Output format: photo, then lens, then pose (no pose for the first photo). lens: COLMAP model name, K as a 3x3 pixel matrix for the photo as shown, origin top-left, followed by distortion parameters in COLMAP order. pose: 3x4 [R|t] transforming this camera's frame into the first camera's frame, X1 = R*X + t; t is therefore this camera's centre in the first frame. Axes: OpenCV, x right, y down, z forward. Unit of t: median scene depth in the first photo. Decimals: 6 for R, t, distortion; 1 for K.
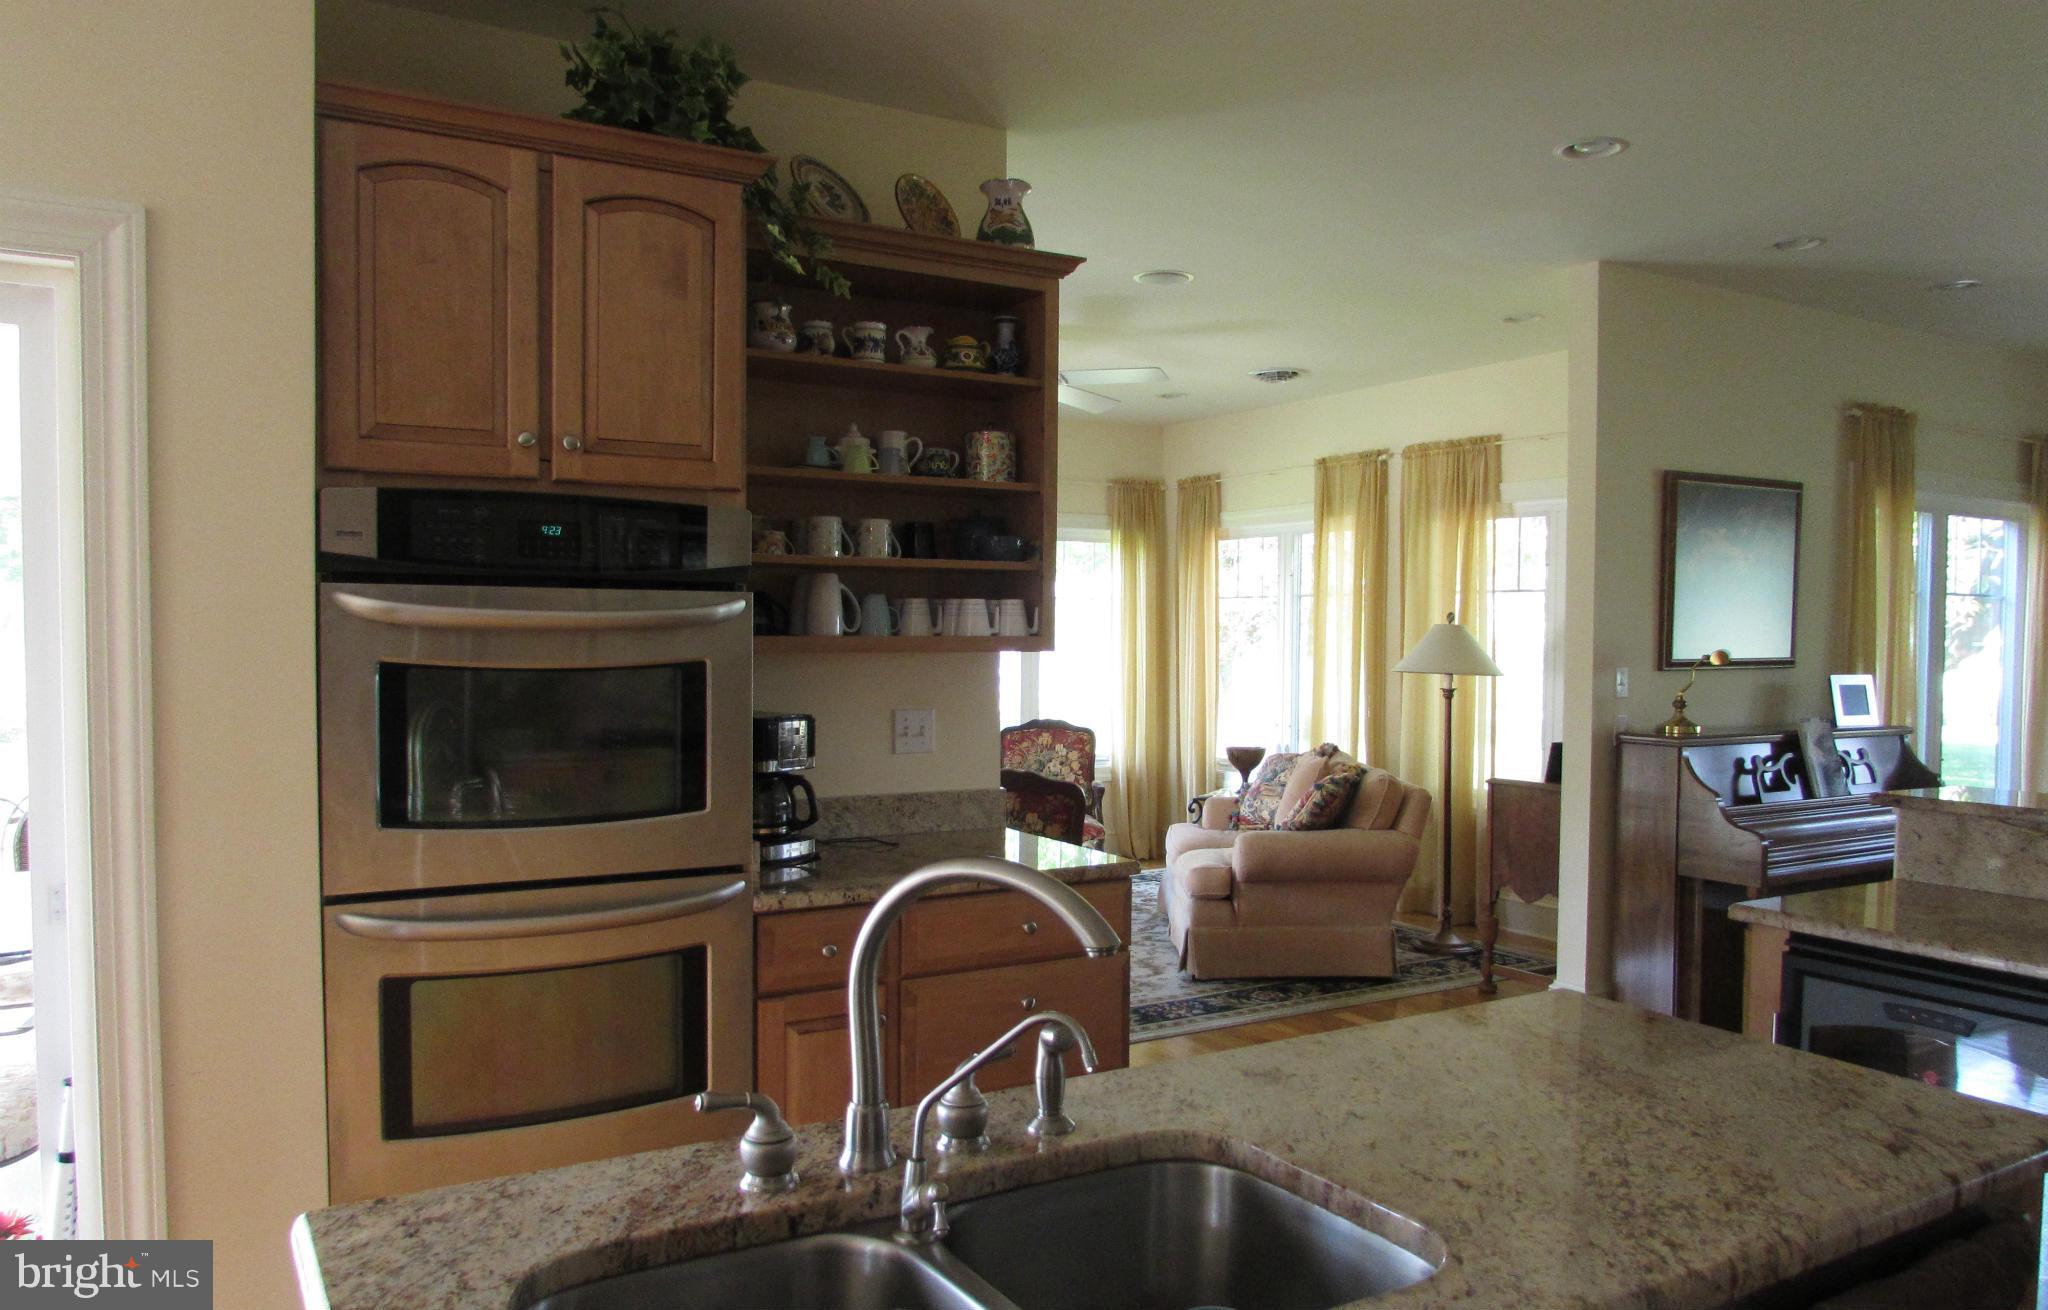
lens RADIAL K [[1461.8, 0, 1024.3], [0, 1461.8, 666.5], [0, 0, 1]] dist [-0.009111, 0.000140]
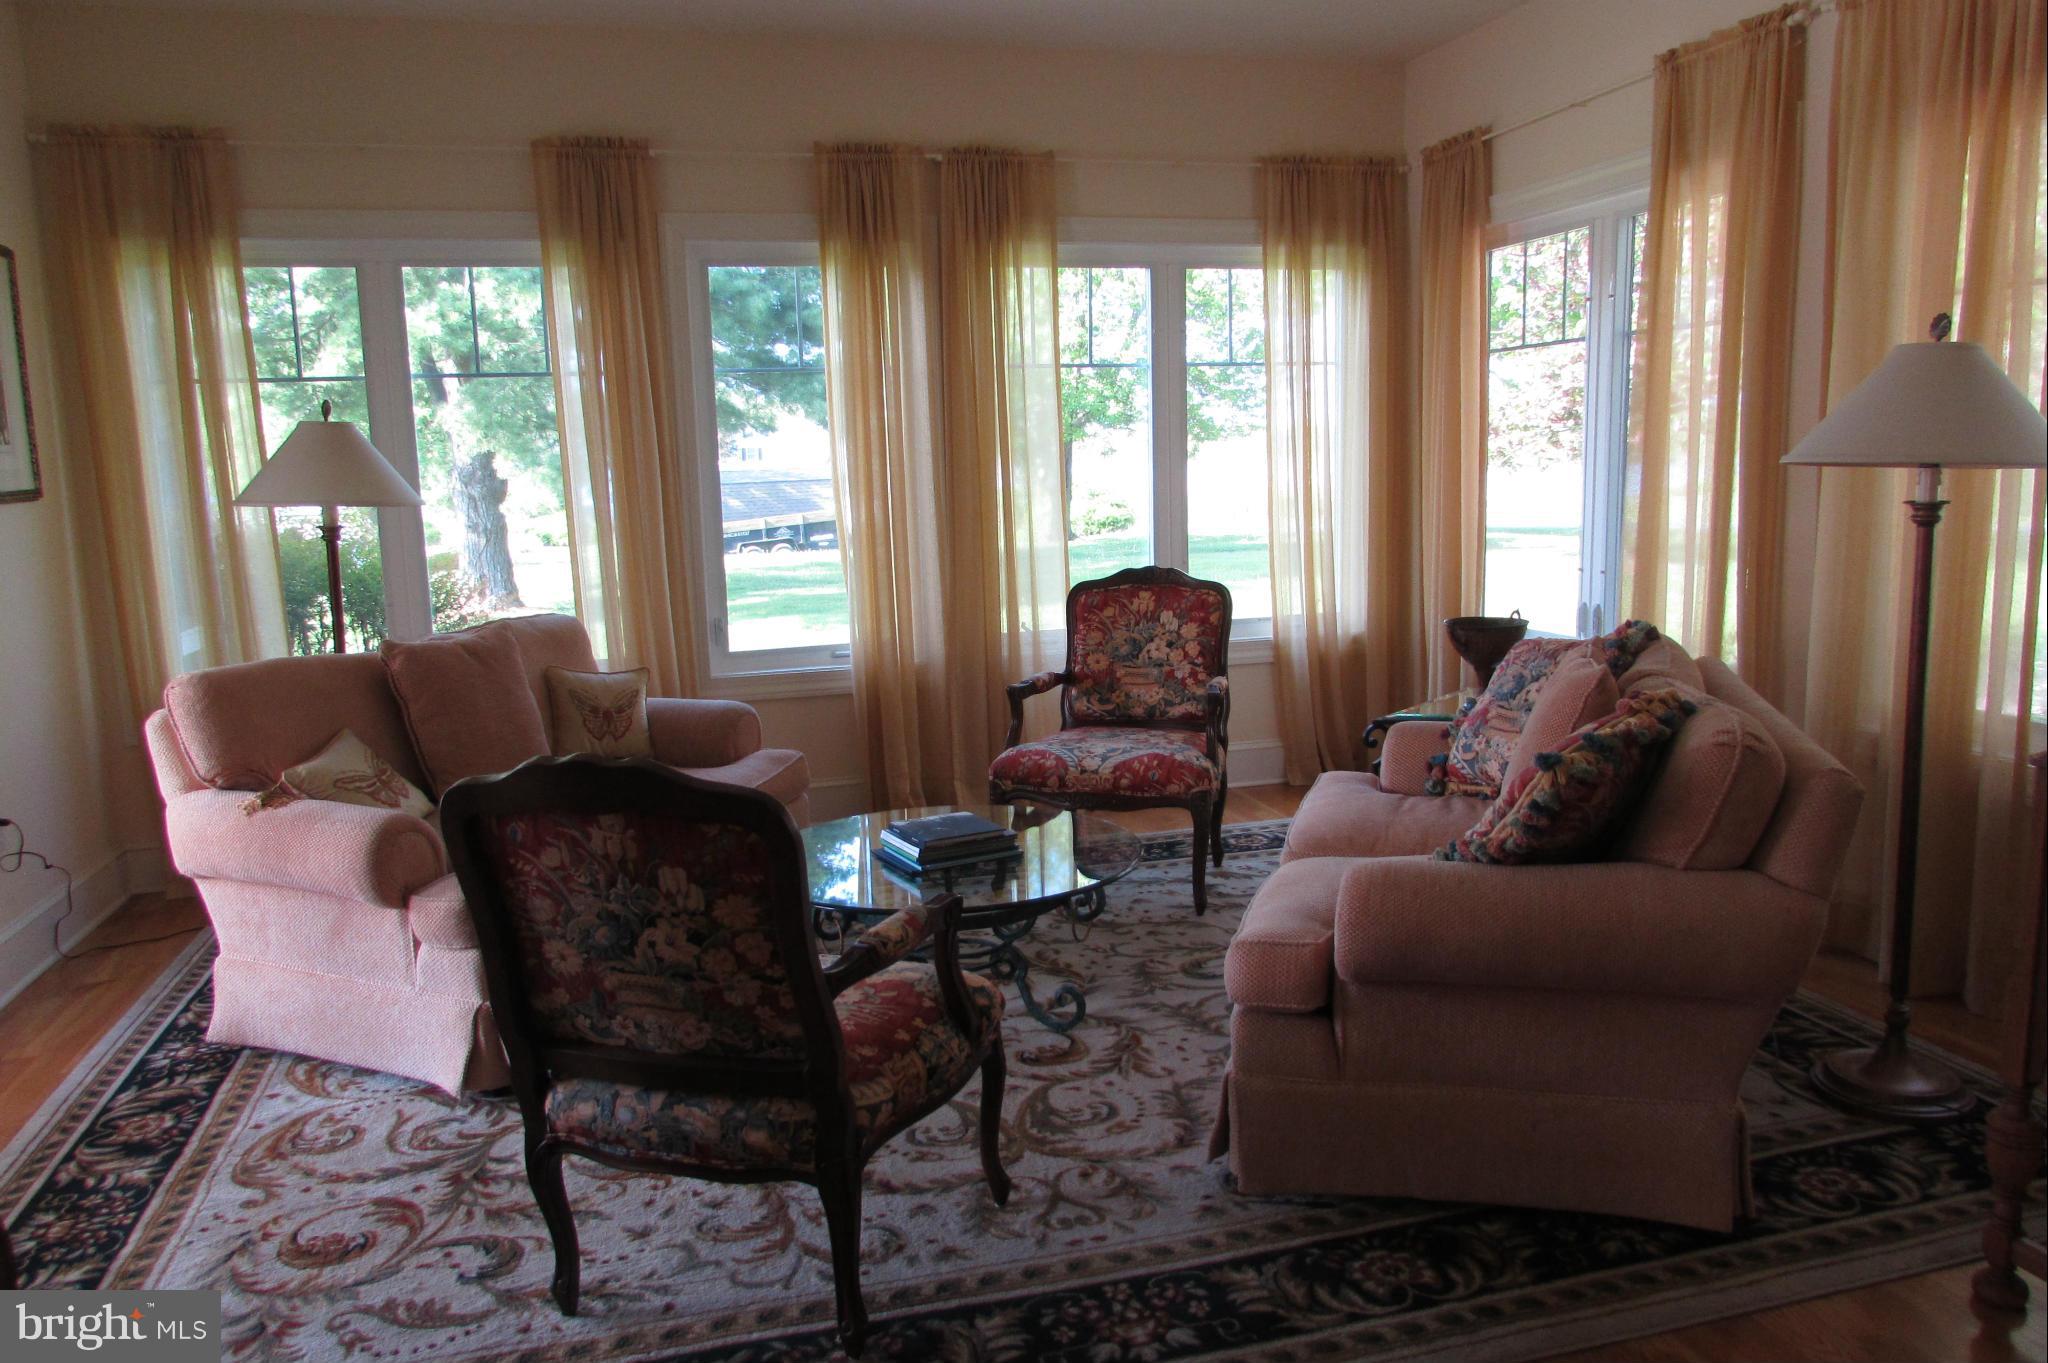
lens RADIAL K [[1451.7, 0, 1023.3], [0, 1451.7, 676.4], [0, 0, 1]] dist [-0.027933, 0.015621]
pose [[0.962876, 0.006451, -0.269865, 0.138161], [0.028942, 0.991485, 0.126965, 0.004652], [0.268386, -0.130062, 0.954491, 0.480372]]
